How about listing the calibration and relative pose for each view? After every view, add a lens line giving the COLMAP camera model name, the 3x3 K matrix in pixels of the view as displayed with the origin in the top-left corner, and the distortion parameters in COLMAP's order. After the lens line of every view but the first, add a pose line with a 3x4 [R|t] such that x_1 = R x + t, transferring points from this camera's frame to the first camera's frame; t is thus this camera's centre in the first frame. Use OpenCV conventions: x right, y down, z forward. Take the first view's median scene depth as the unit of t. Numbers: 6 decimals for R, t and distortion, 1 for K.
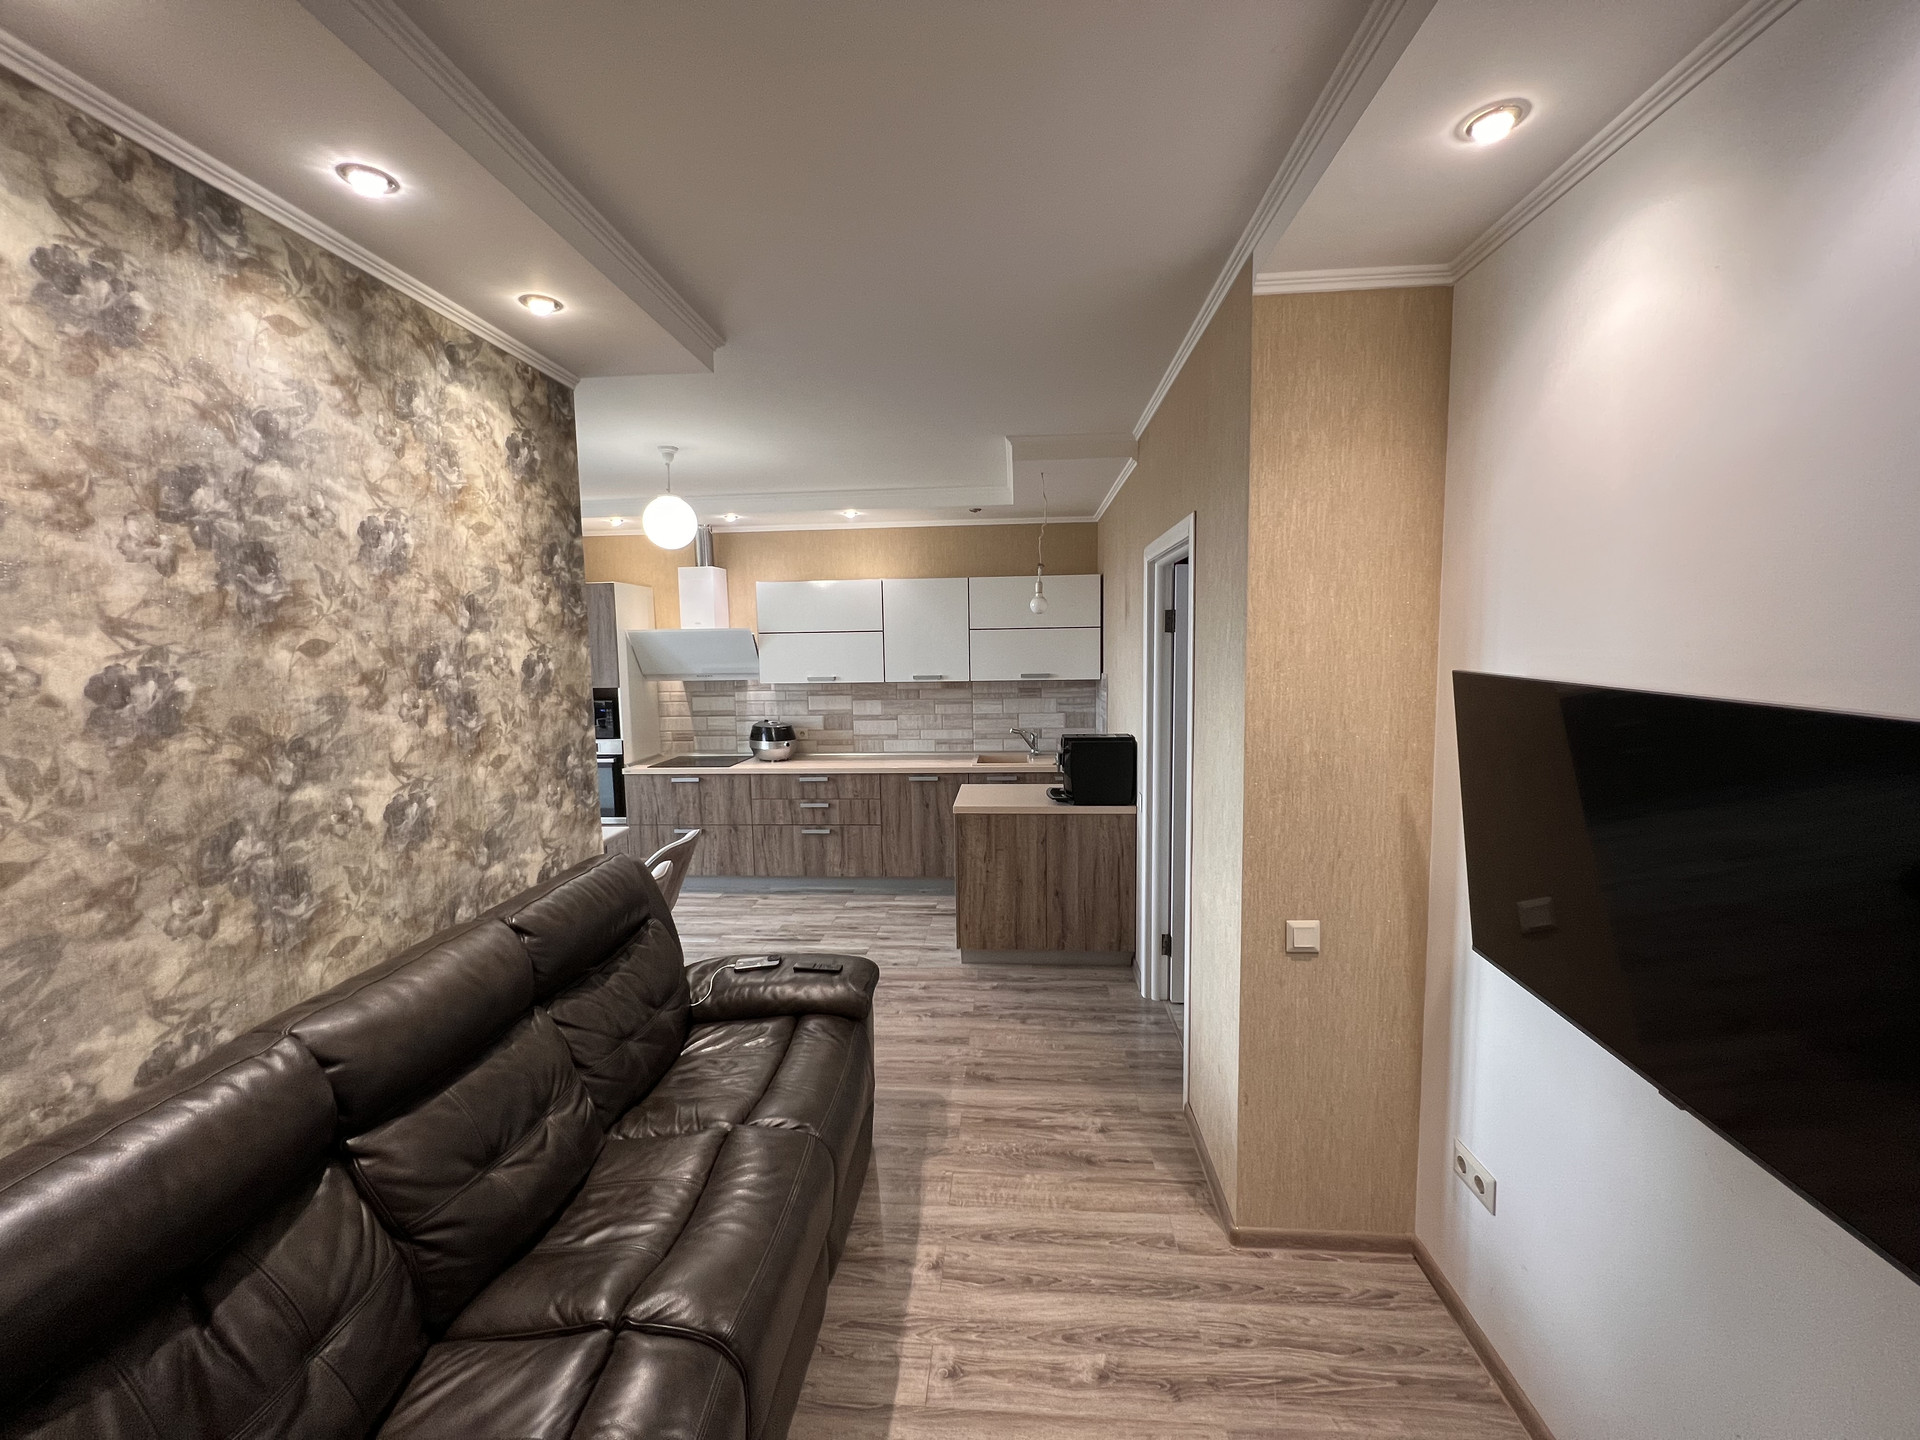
lens RADIAL K [[767.8, 0, 958.6], [0, 767.8, 715.3], [0, 0, 1]] dist [0.000124, -0.000072]
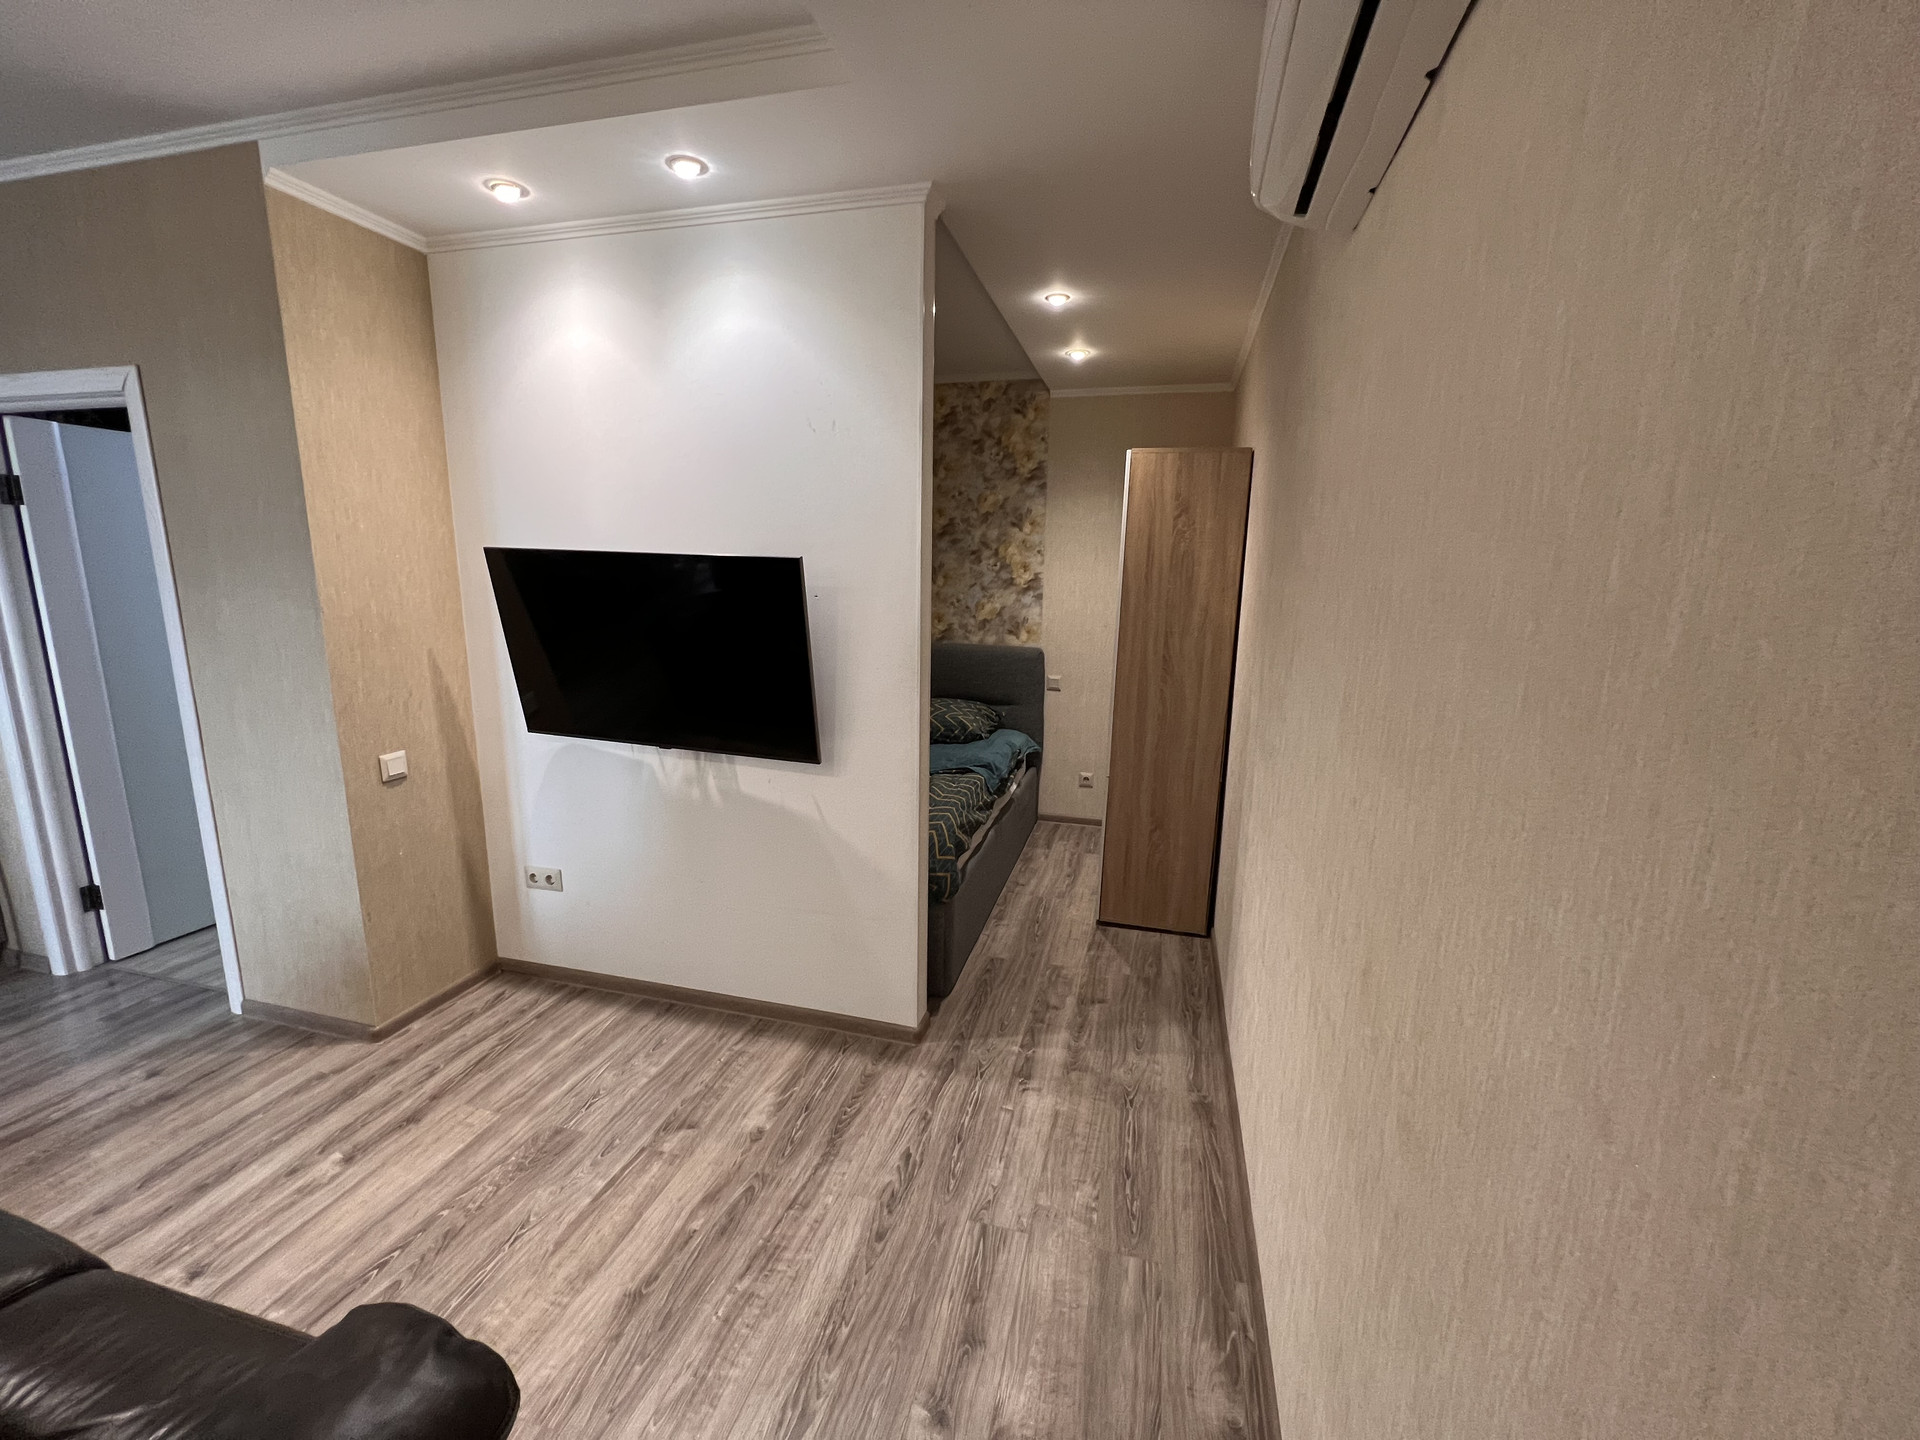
lens RADIAL K [[767.8, 0, 956.9], [0, 767.8, 714.0], [0, 0, 1]] dist [0.000124, -0.000072]
pose [[0.179442, -0.160466, 0.970593, -0.538097], [0.072144, 0.986097, 0.149692, 0.083701], [-0.981120, 0.043162, 0.188524, -0.109262]]
